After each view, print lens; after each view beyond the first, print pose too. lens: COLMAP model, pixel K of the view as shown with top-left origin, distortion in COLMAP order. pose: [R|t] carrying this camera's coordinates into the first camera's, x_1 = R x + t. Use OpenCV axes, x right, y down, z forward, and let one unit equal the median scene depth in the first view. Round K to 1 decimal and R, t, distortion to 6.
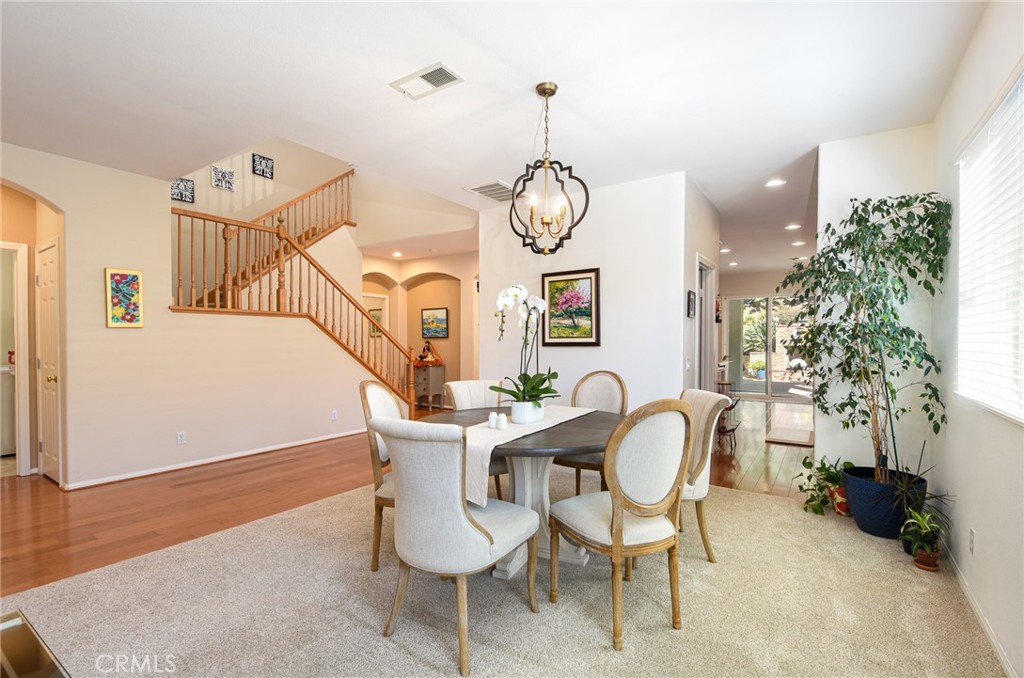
lens RADIAL K [[462.5, 0, 512.0], [0, 462.5, 339.0], [0, 0, 1]] dist [0.002105, -0.000321]
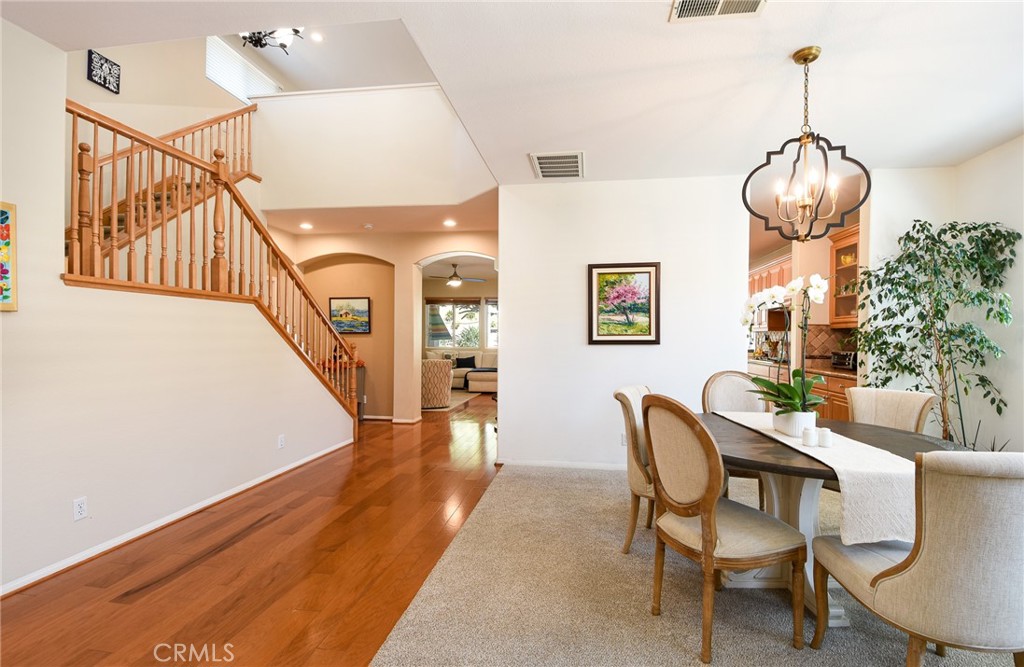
lens RADIAL K [[458.1, 0, 512.0], [0, 458.1, 333.5], [0, 0, 1]] dist [0.023188, -0.022567]
pose [[0.903327, 0.008950, 0.428859, -0.471020], [-0.007047, 0.999957, -0.006026, 0.000754], [-0.428894, 0.002421, 0.903352, 0.262635]]
